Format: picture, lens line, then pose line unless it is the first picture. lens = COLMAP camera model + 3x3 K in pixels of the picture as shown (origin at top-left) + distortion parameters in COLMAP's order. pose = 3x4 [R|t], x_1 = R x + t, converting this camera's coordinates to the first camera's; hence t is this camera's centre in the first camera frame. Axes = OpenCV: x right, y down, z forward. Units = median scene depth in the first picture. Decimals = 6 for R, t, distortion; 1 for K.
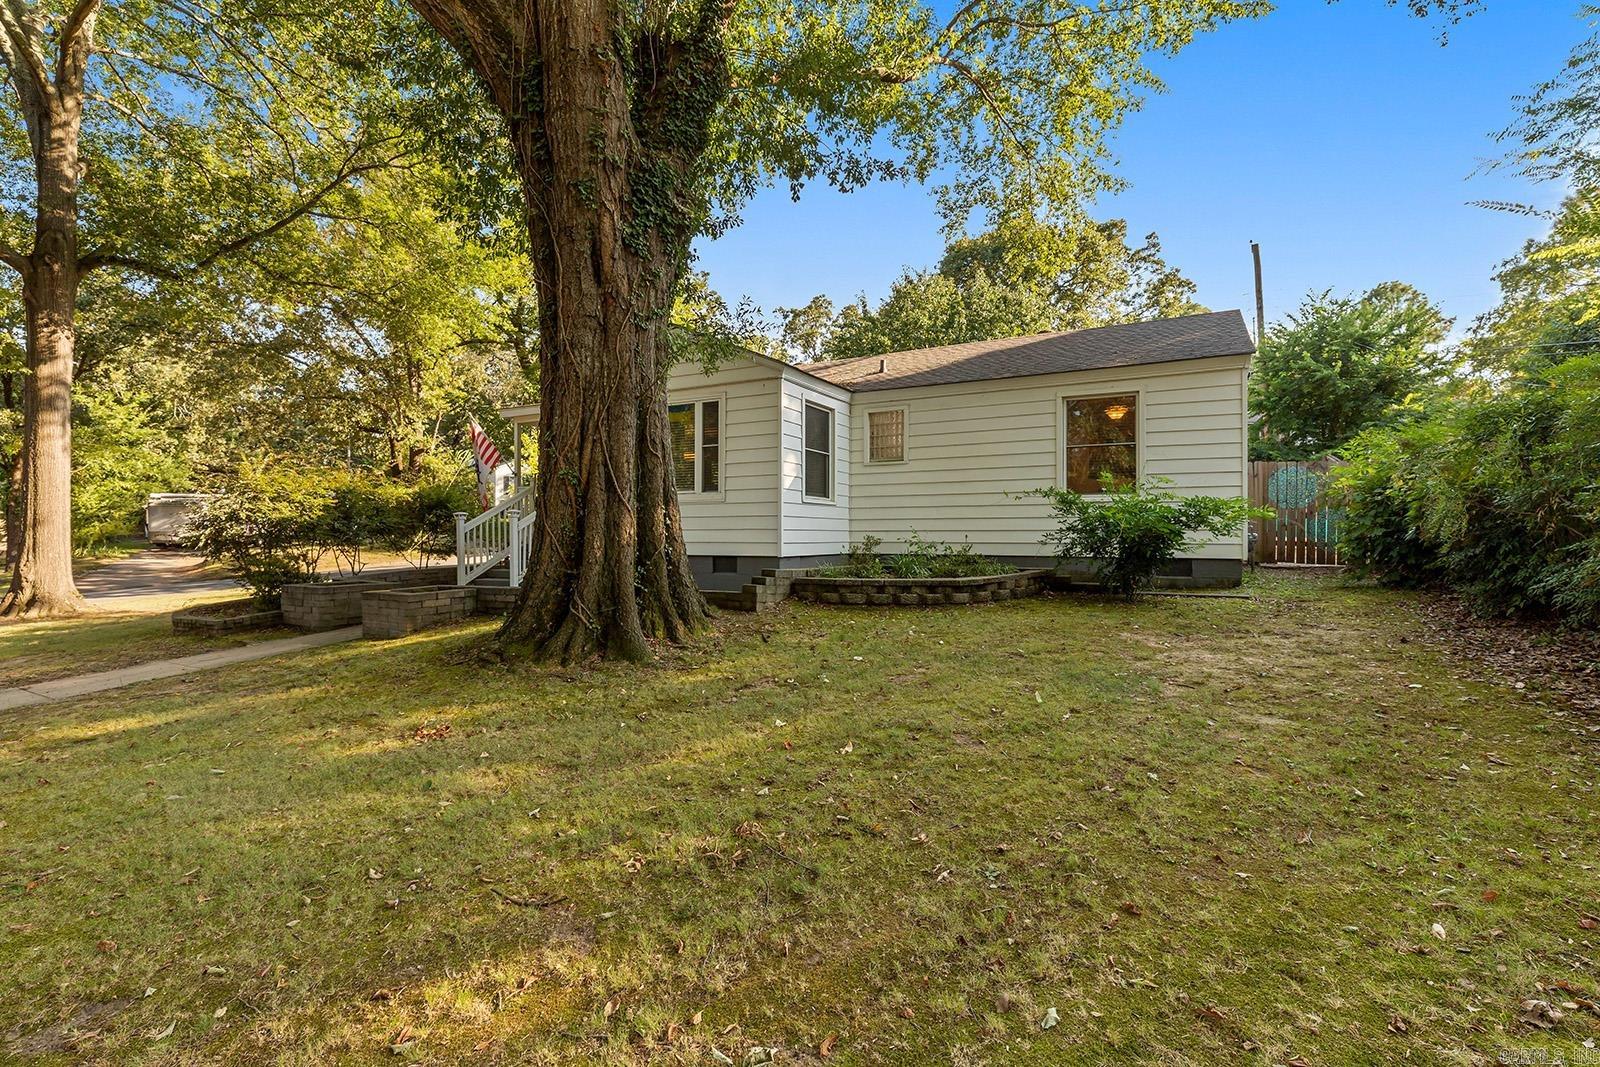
lens RADIAL K [[754.1, 0, 802.3], [0, 754.1, 575.7], [0, 0, 1]] dist [-0.000641, 0.002671]
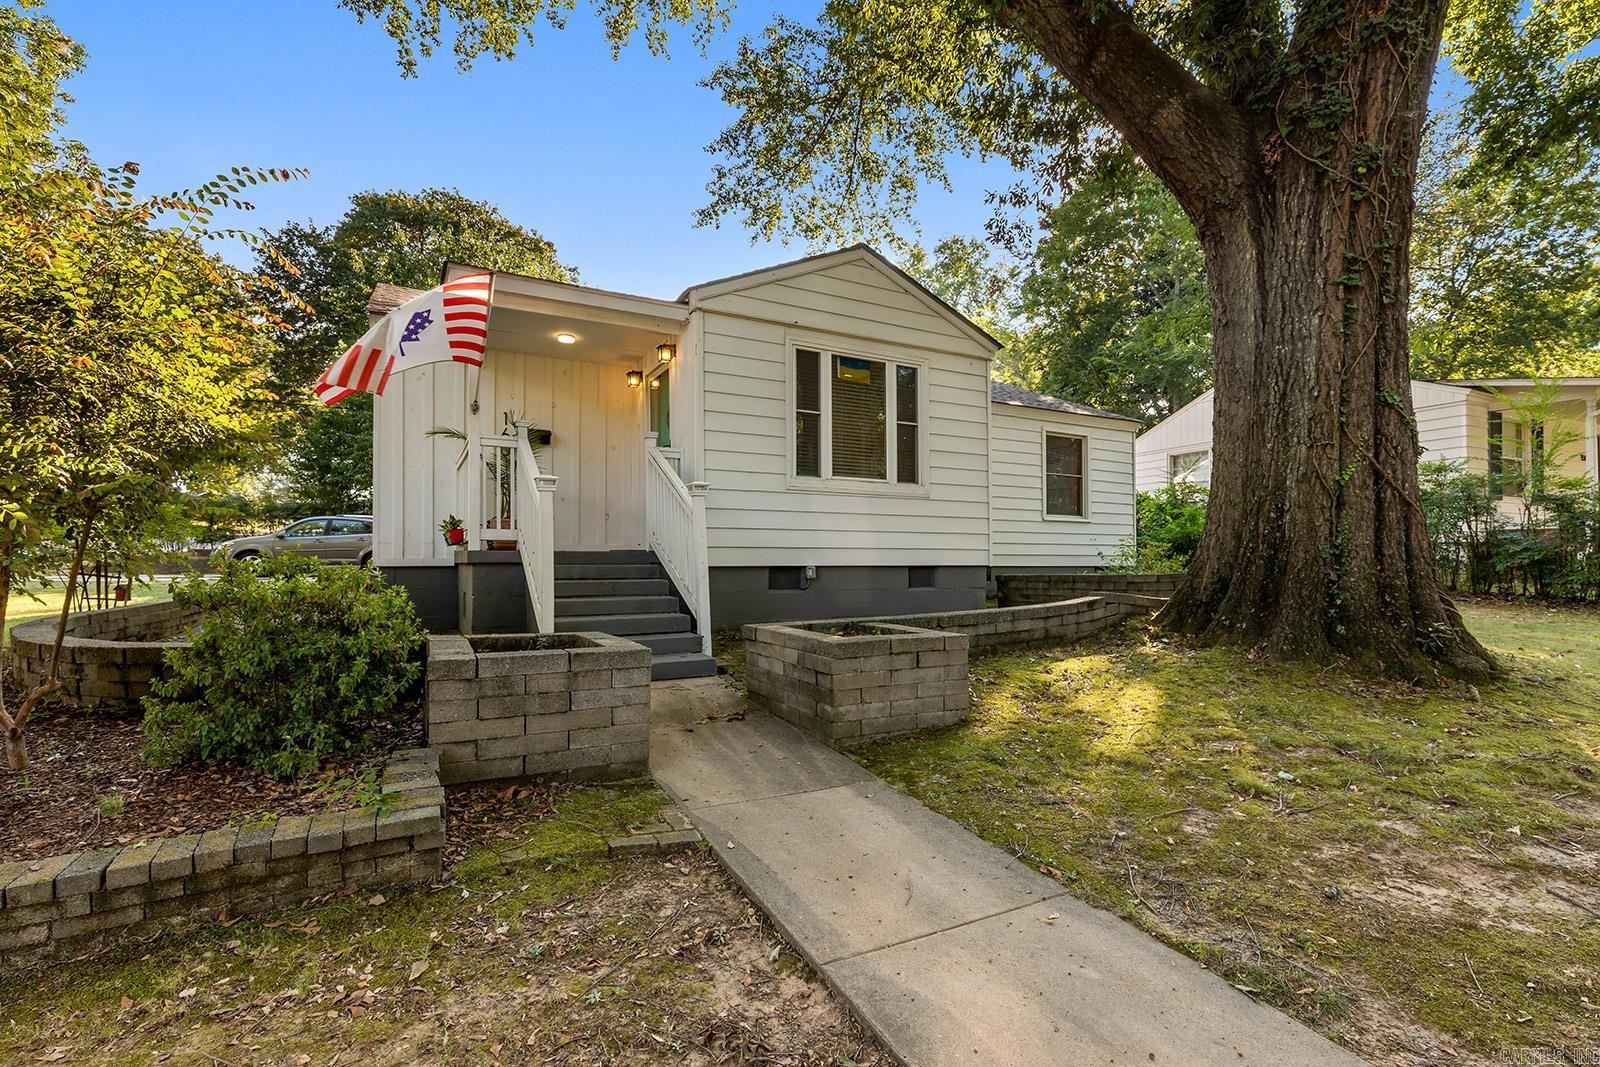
lens RADIAL K [[754.1, 0, 803.3], [0, 754.1, 590.4], [0, 0, 1]] dist [-0.000641, 0.002671]
pose [[0.528079, -0.027504, 0.848750, -0.868210], [0.042163, 0.999092, 0.006142, -0.011013], [-0.848148, 0.032543, 0.528759, 0.711562]]
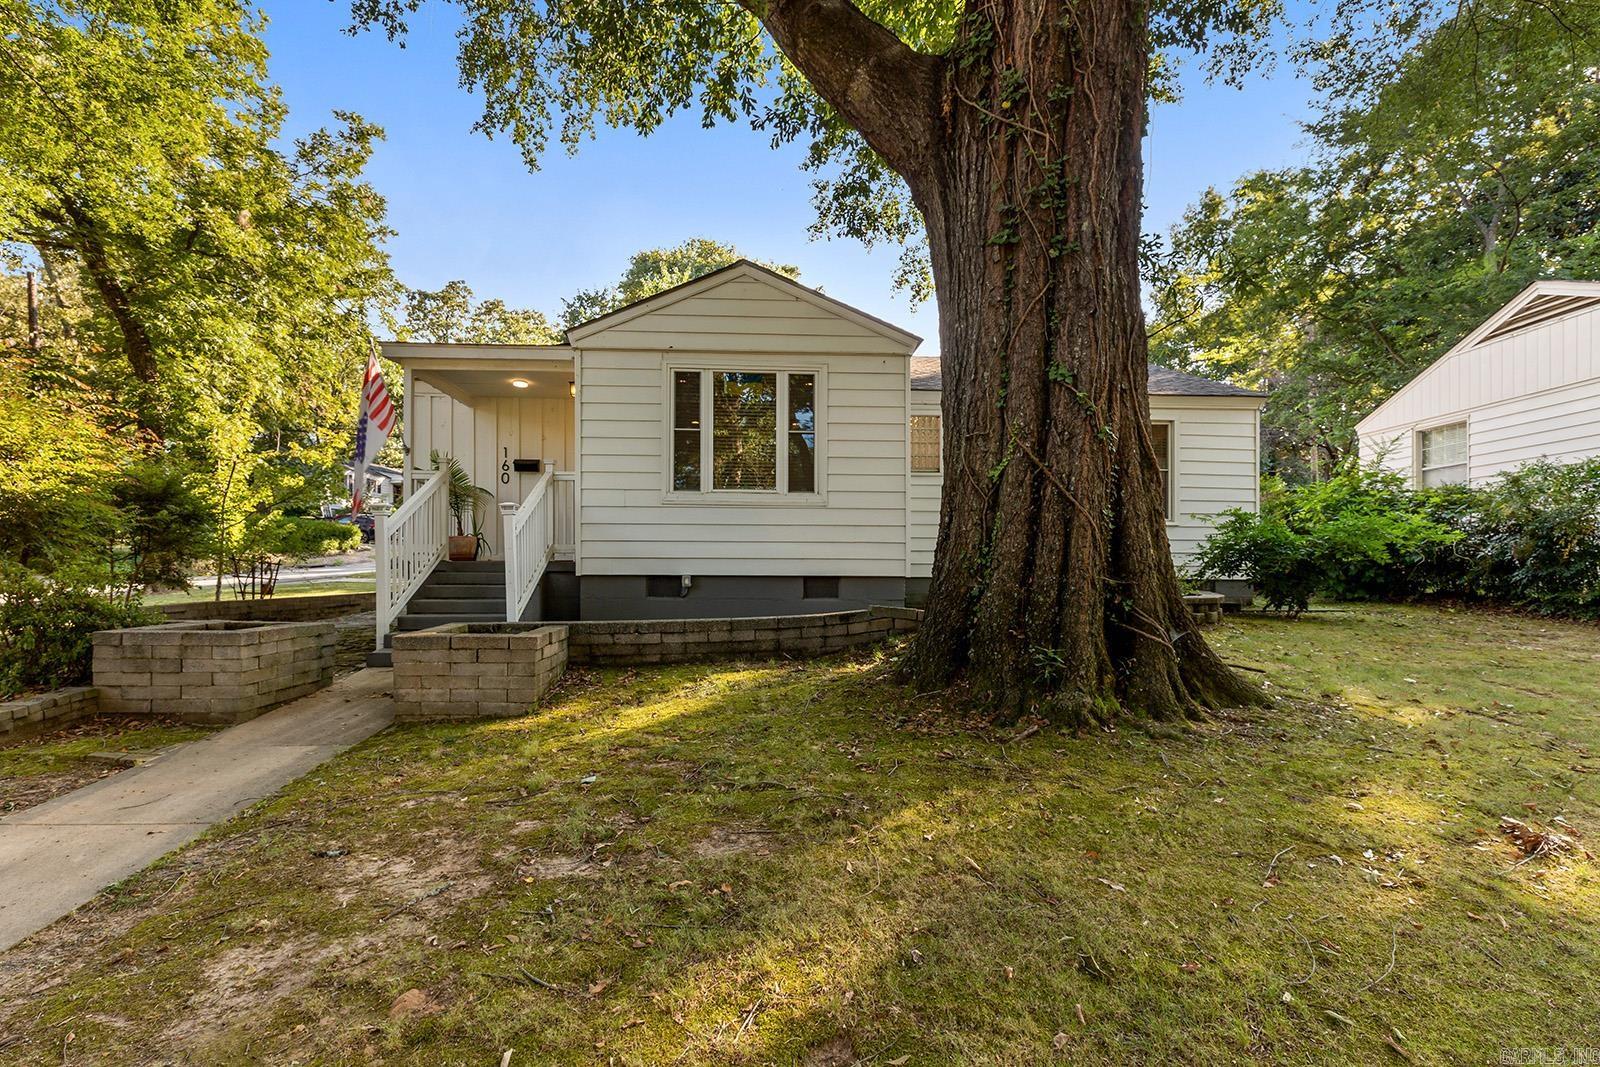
lens RADIAL K [[754.1, 0, 772.8], [0, 754.1, 622.3], [0, 0, 1]] dist [-0.000641, 0.002671]
pose [[0.849134, -0.029210, 0.527369, -0.579264], [0.019484, 0.999522, 0.023989, 0.003077], [-0.527818, -0.010094, 0.849298, 0.370045]]
